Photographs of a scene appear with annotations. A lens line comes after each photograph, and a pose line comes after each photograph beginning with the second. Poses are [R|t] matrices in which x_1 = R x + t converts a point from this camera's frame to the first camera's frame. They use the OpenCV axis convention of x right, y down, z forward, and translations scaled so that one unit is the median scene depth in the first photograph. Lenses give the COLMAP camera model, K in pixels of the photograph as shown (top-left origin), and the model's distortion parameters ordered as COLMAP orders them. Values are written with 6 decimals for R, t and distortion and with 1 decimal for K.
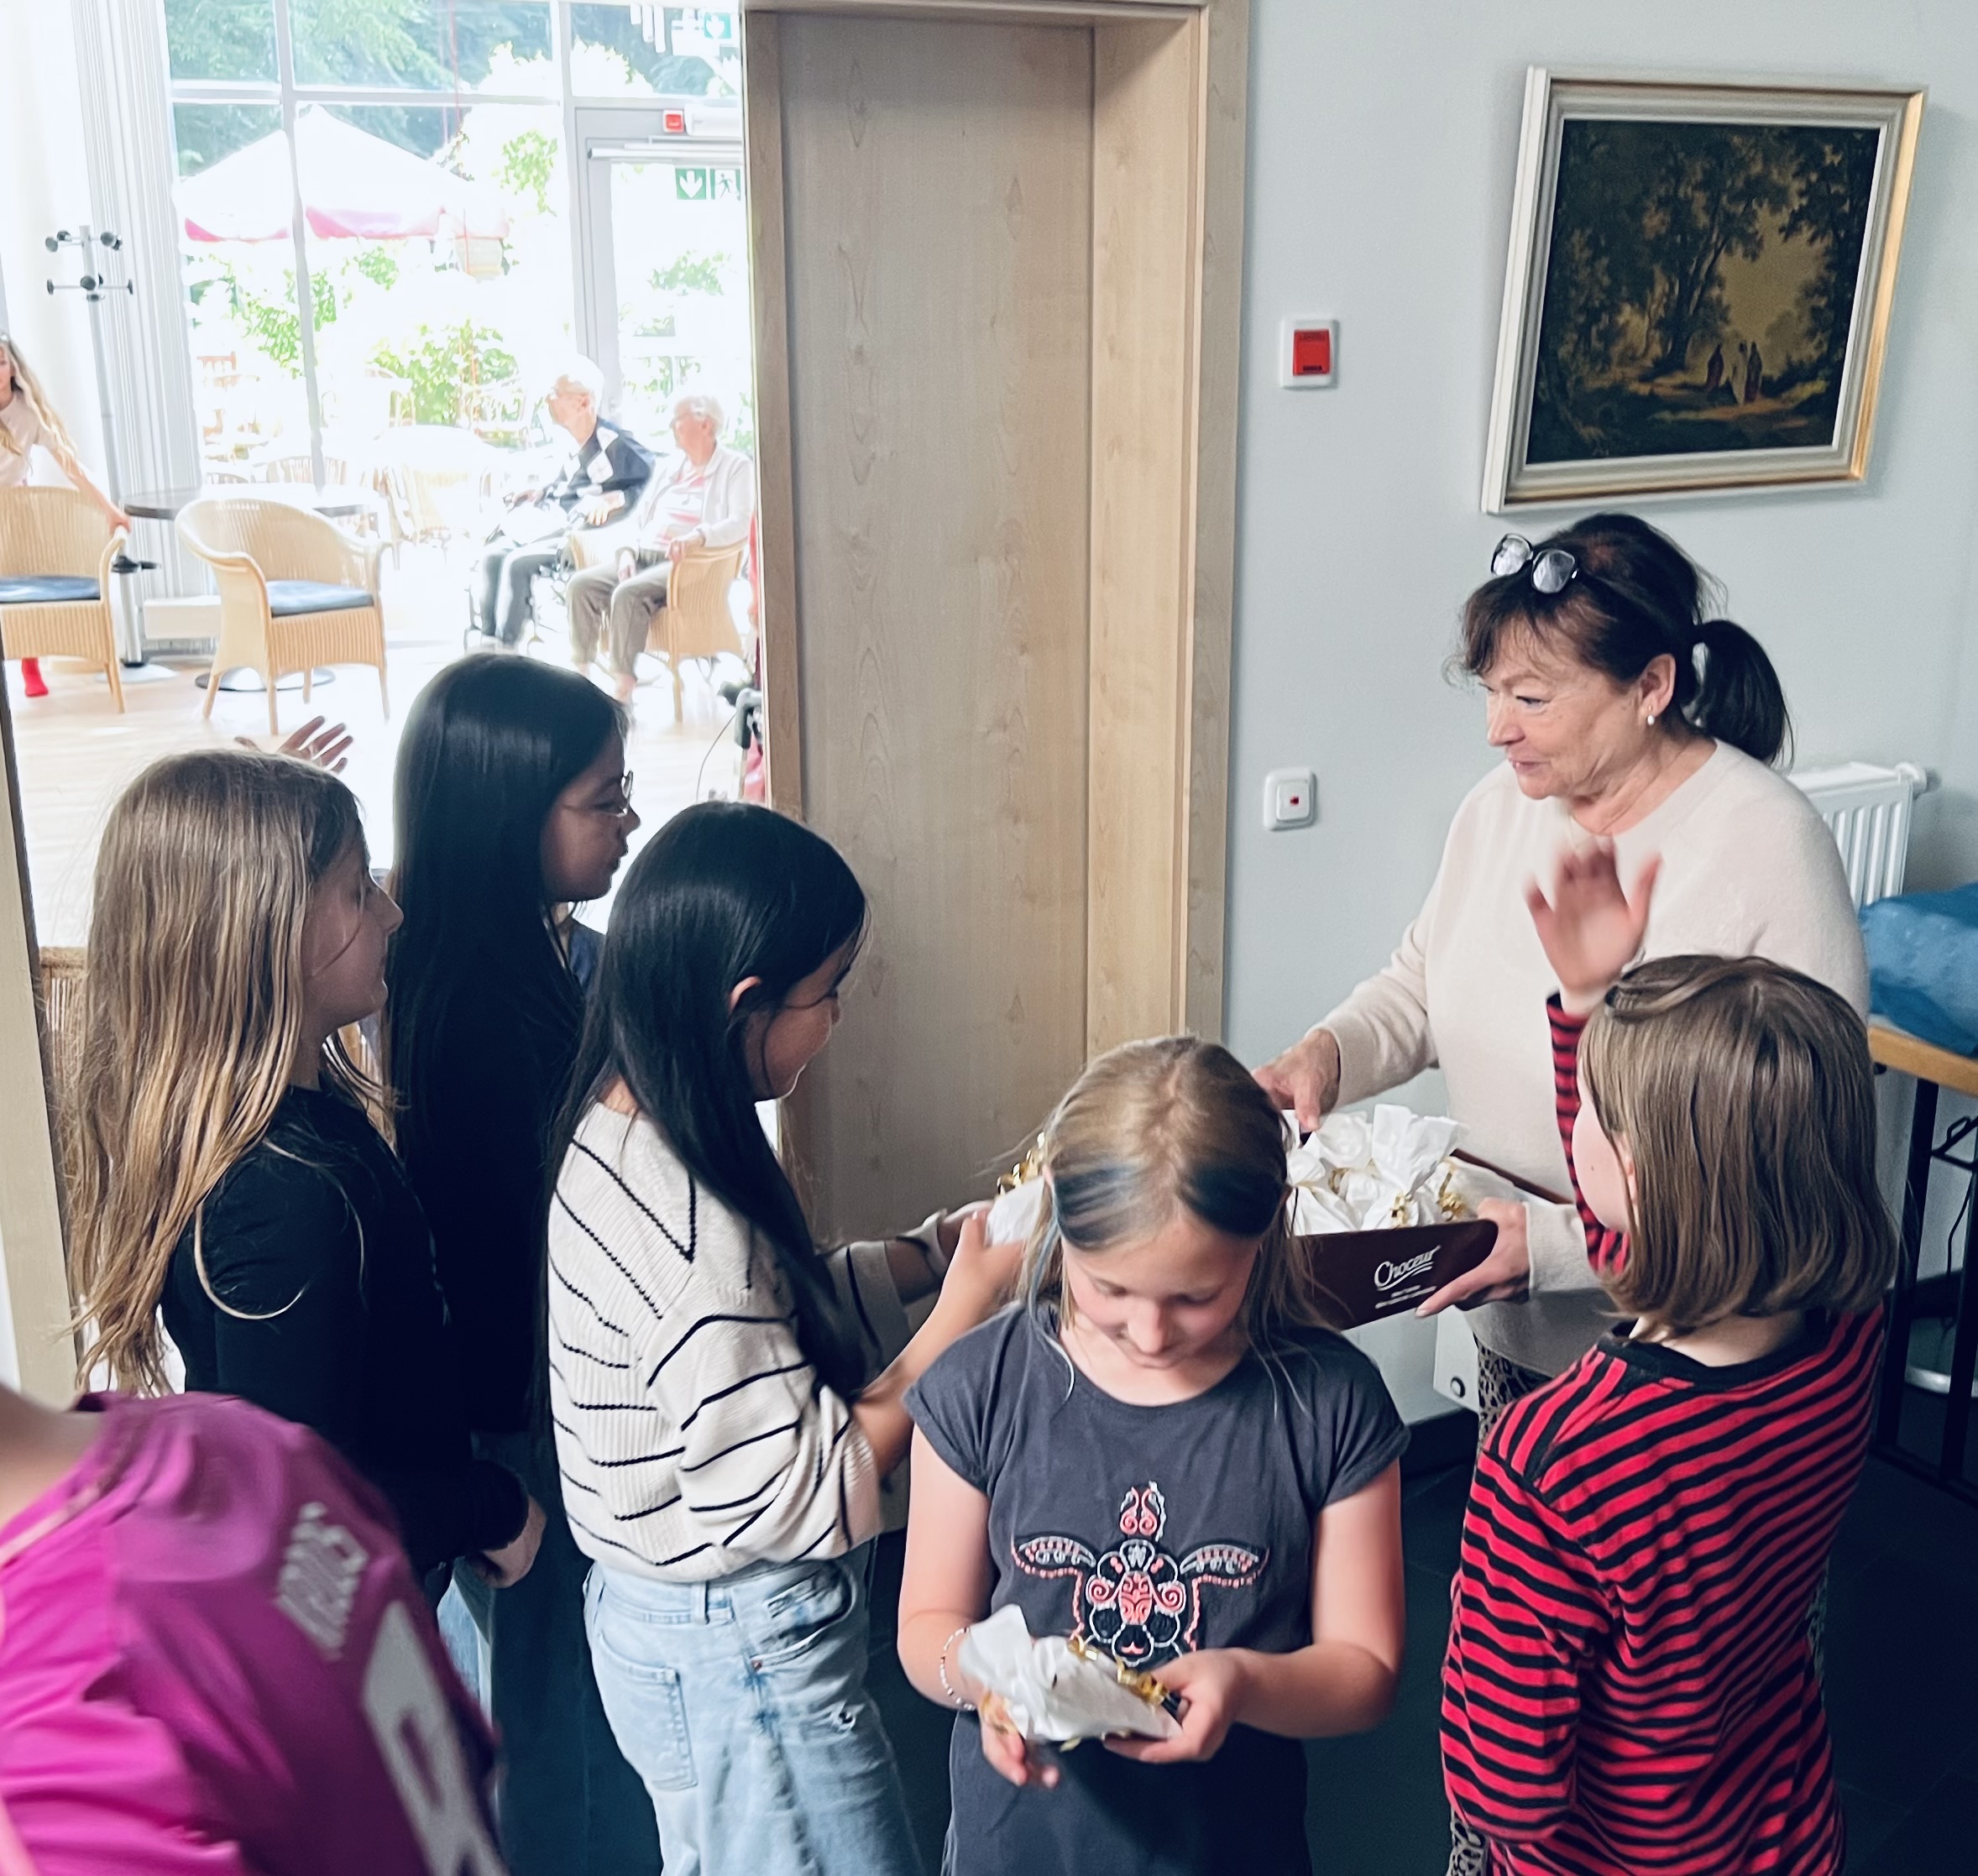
lens RADIAL K [[2594.5, 0, 989.0], [0, 2594.5, 938.0], [0, 0, 1]] dist [0.152014, -0.333394]
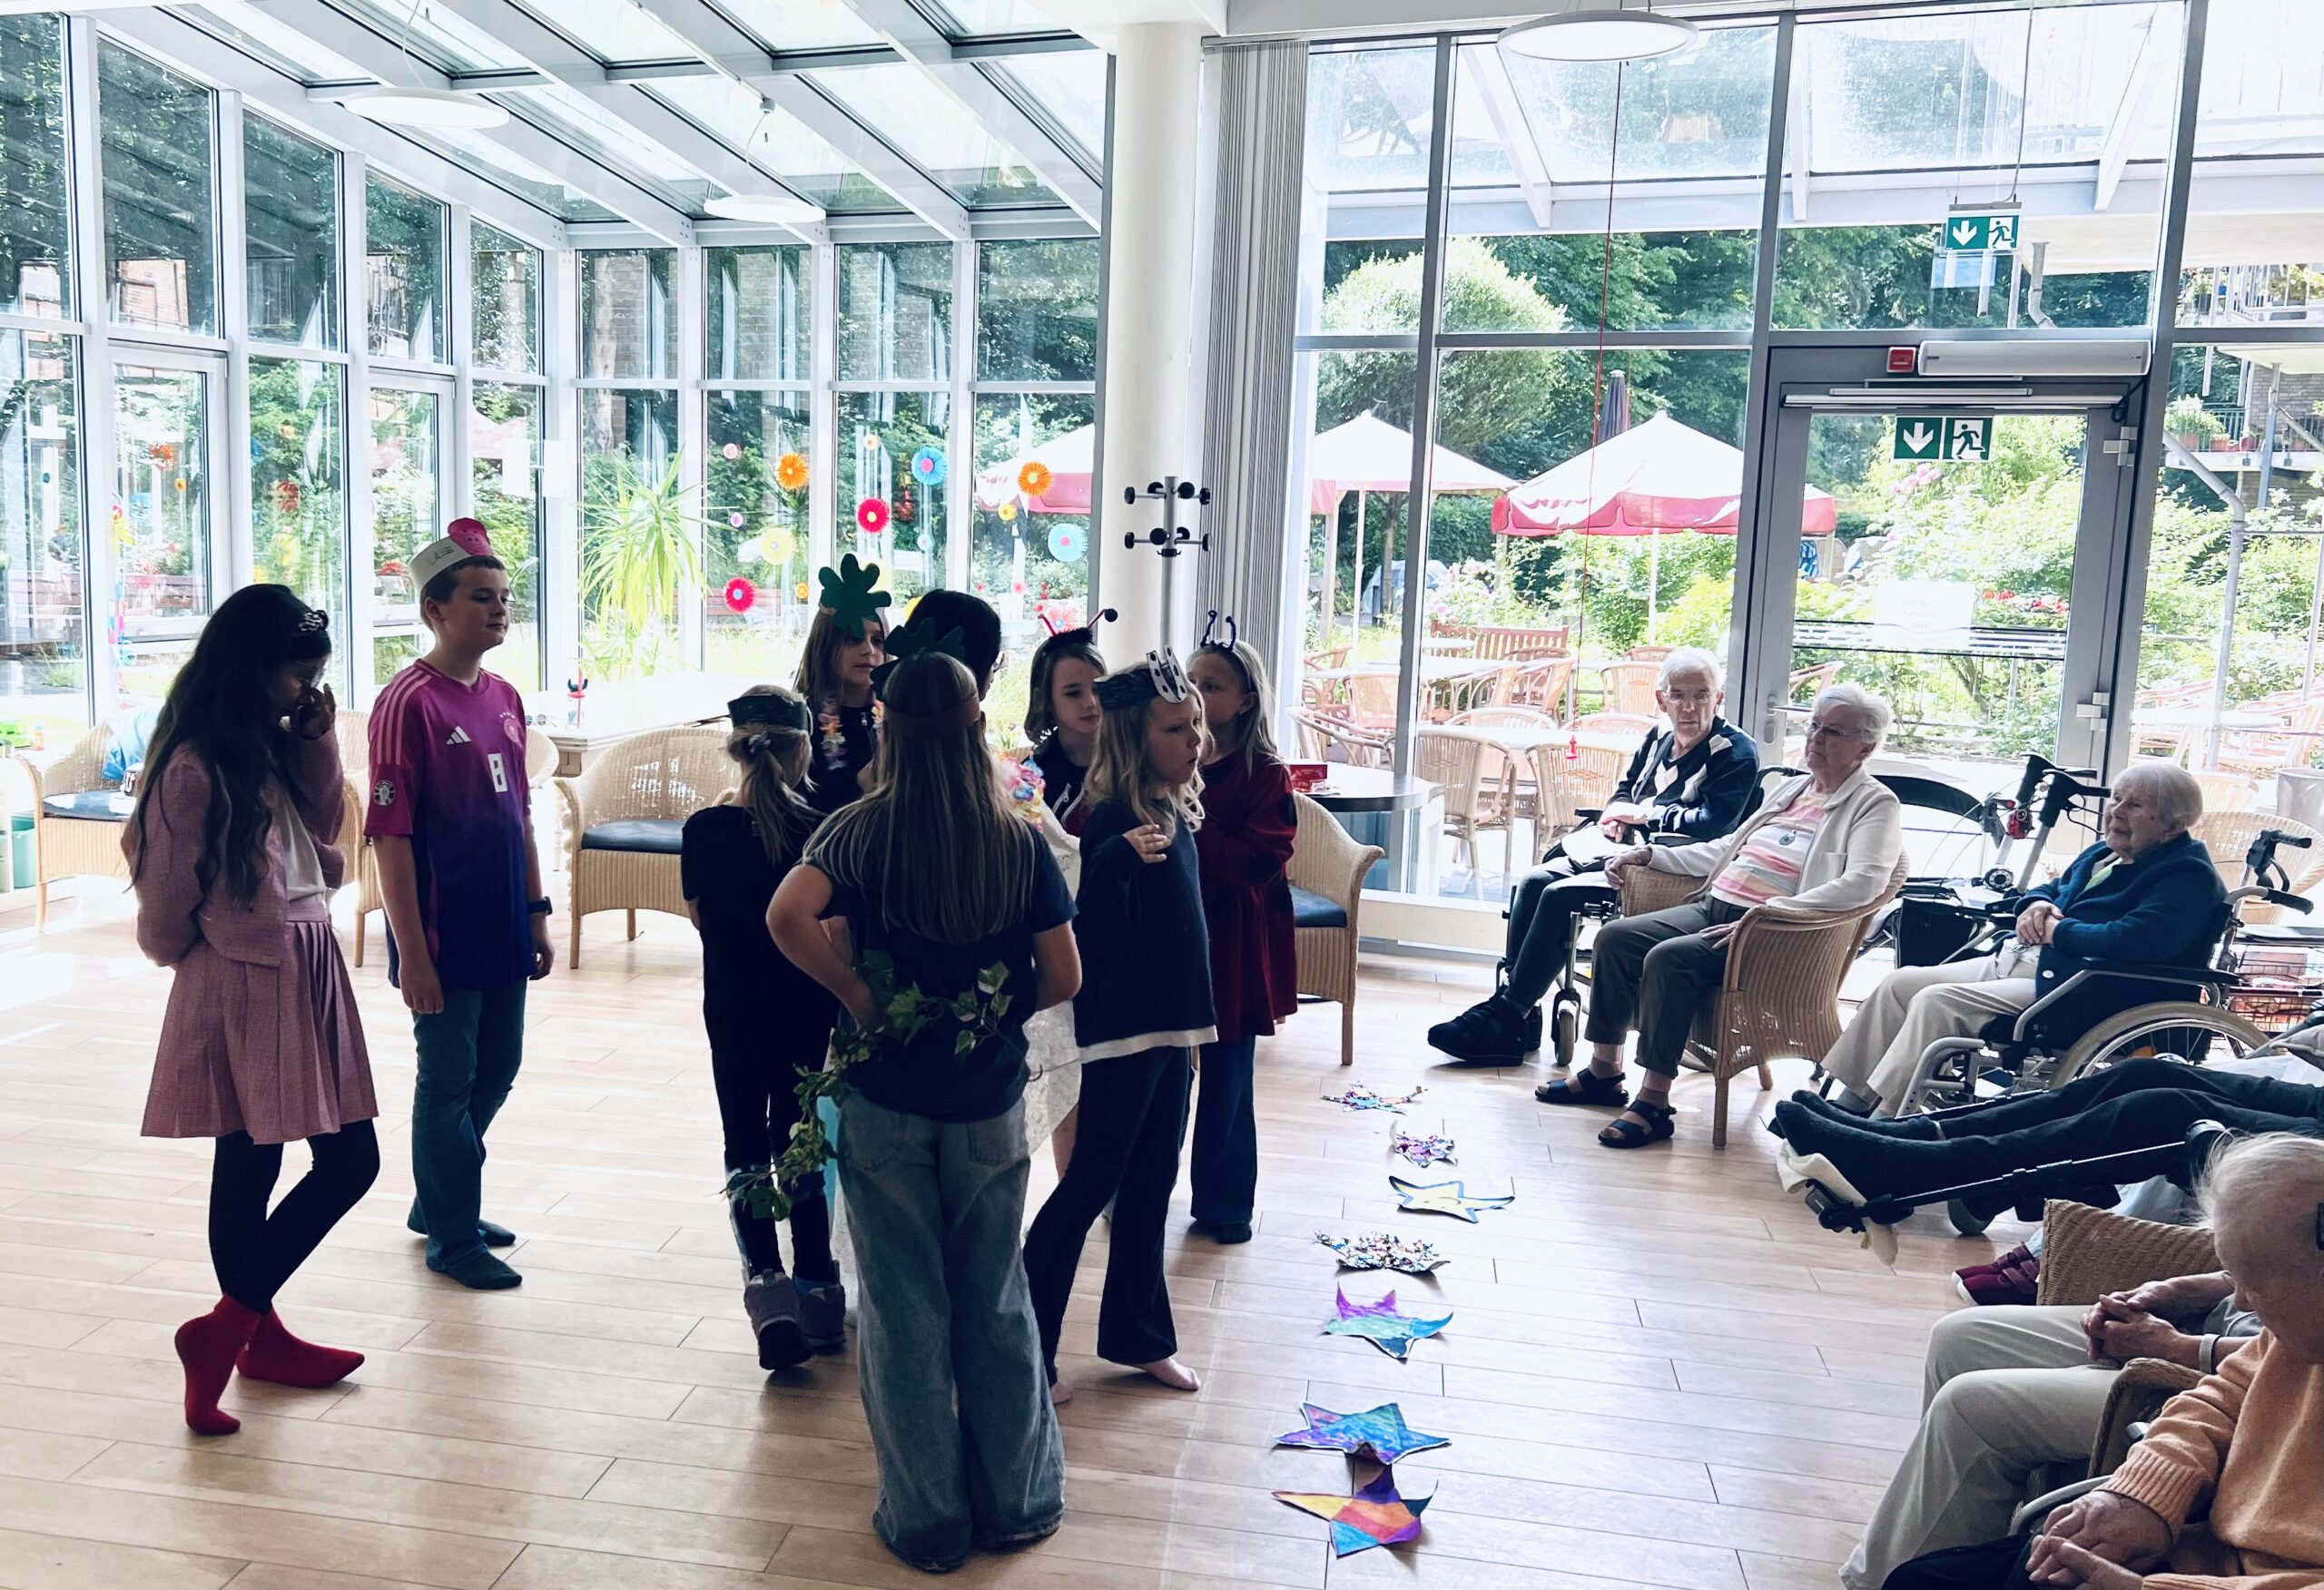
lens RADIAL K [[1970.9, 0, 1007.9], [0, 1970.9, 786.8], [0, 0, 1]] dist [0.087977, -0.156999]
pose [[0.803139, 0.104040, -0.586637, 0.030065], [-0.186726, 0.978982, -0.082017, -0.094051], [0.565774, 0.175411, 0.805686, 0.420405]]
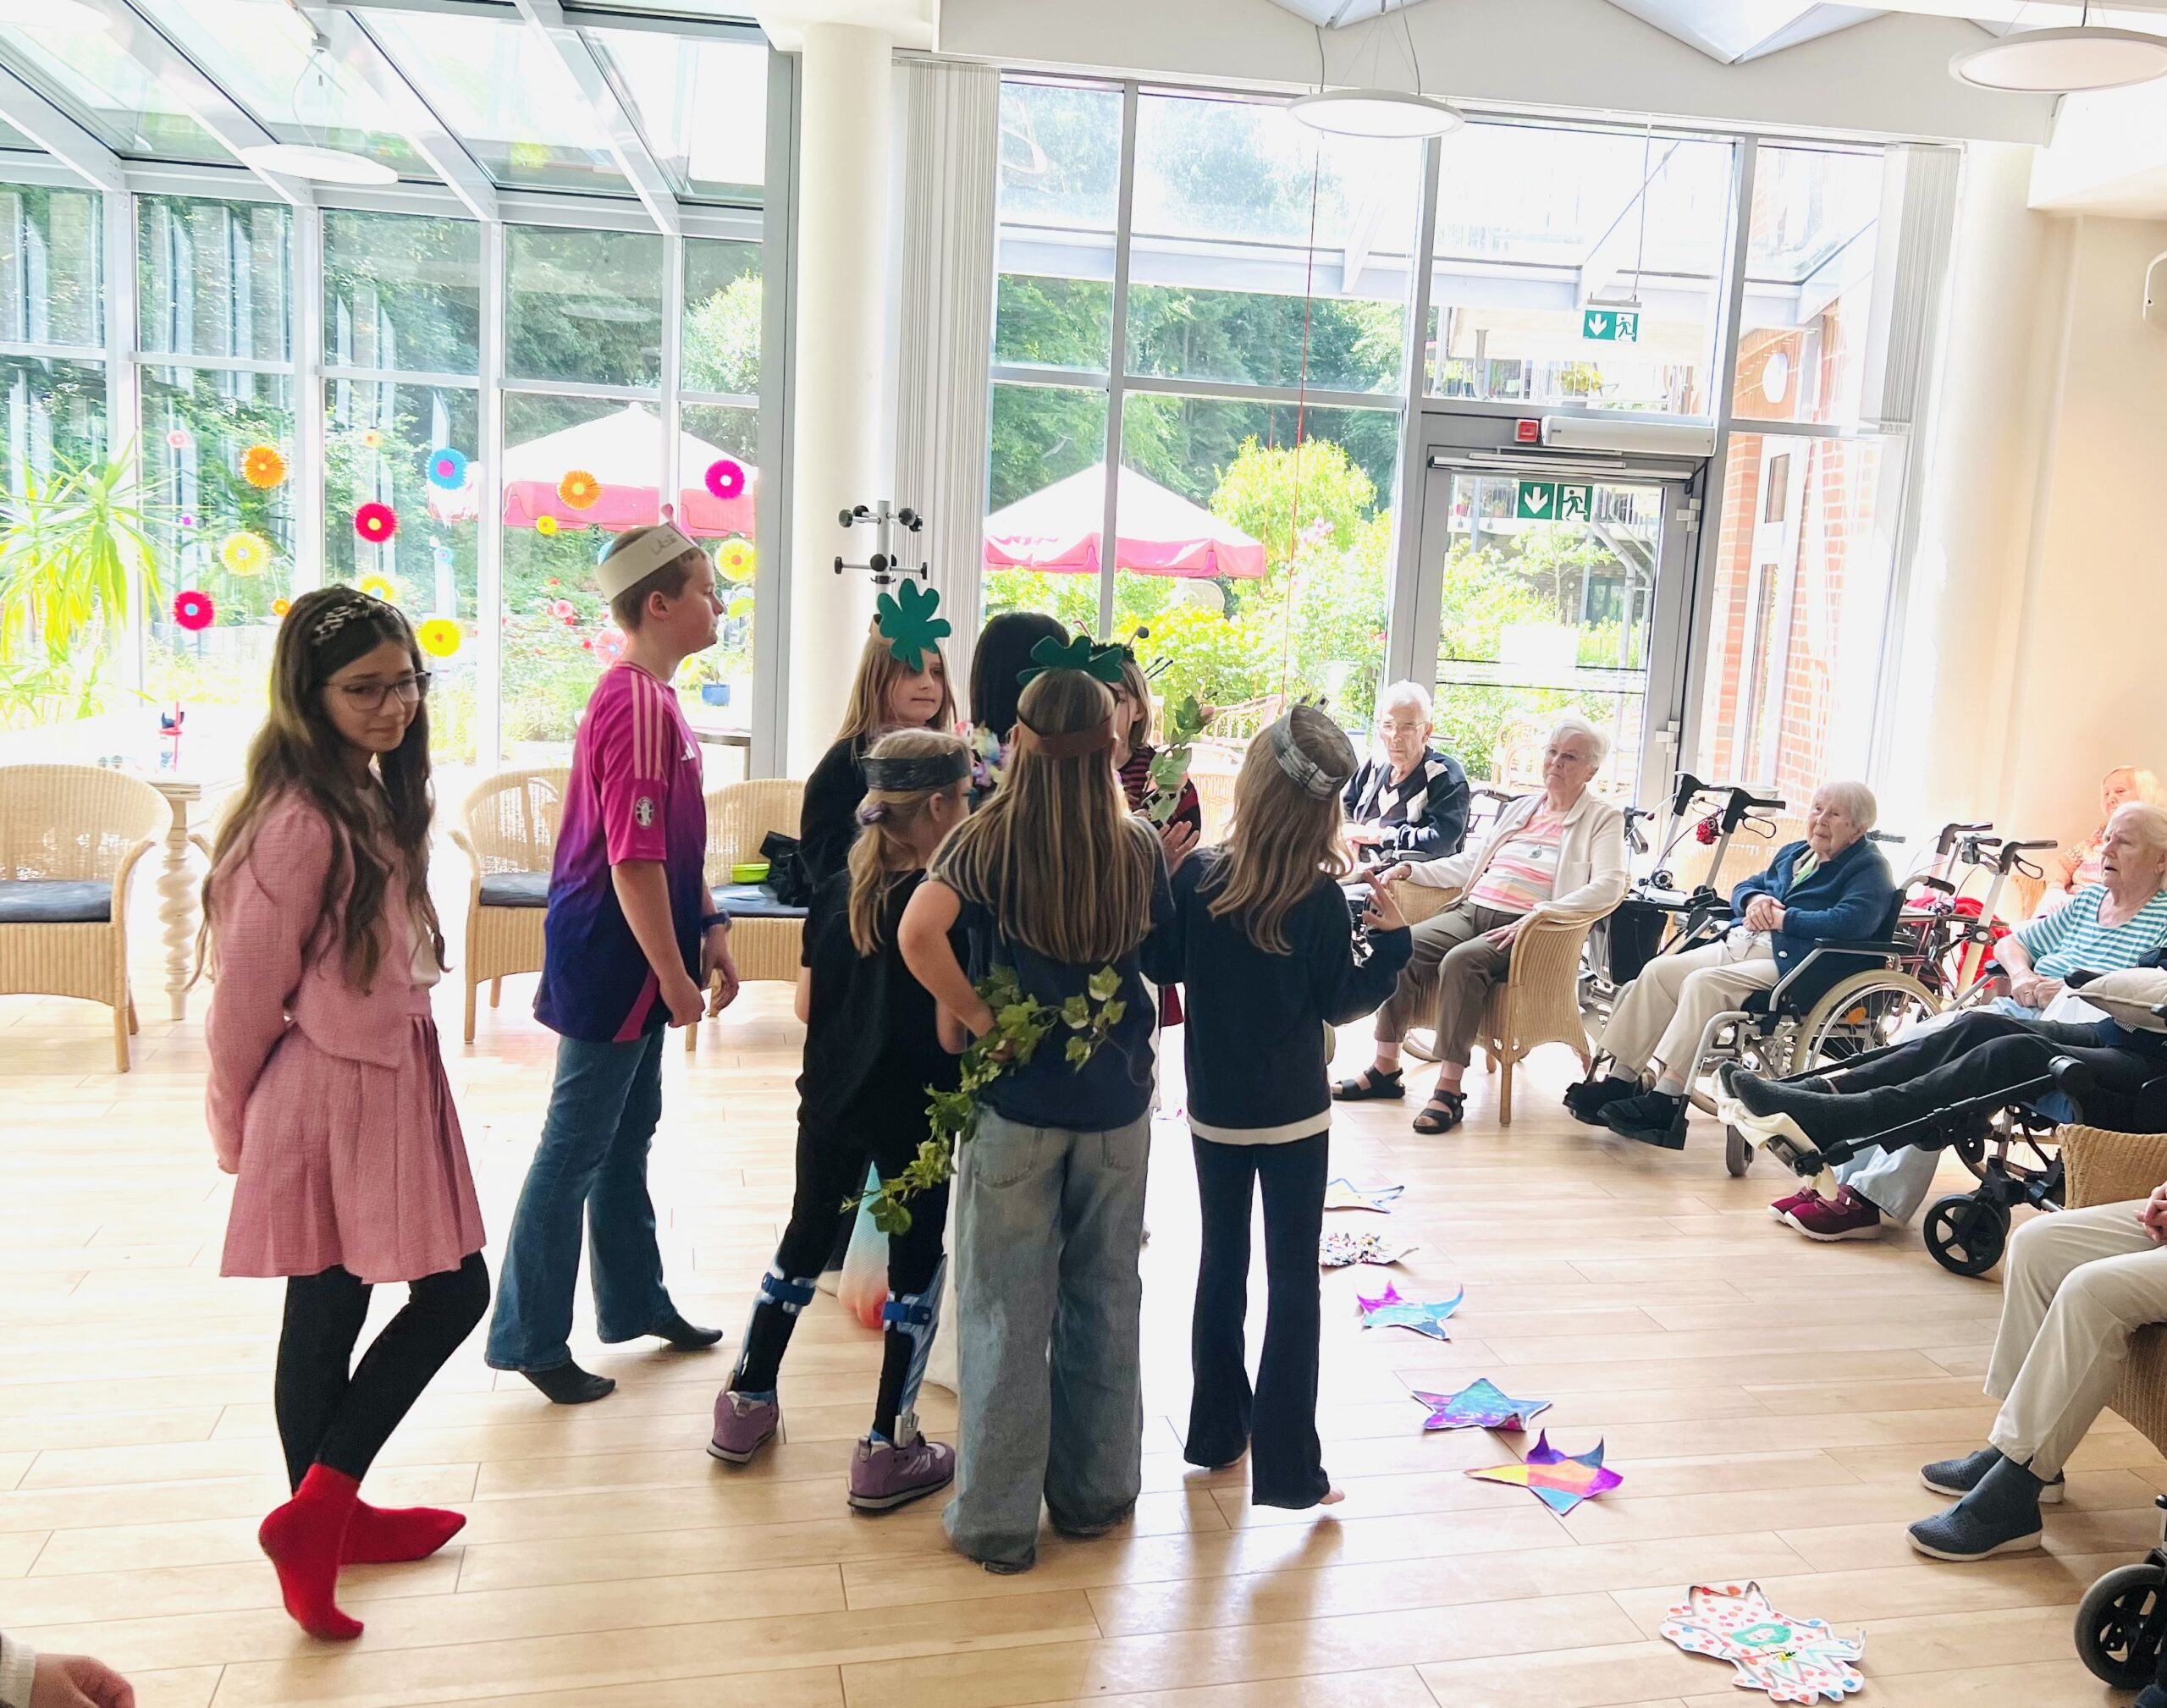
lens RADIAL K [[1995.0, 0, 1226.9], [0, 1995.0, 855.5], [0, 0, 1]] dist [0.118390, -0.271964]
pose [[0.985437, 0.081253, -0.149370, -0.114155], [-0.101588, 0.985764, -0.133978, -0.070426], [0.136357, 0.147201, 0.979662, 0.358952]]
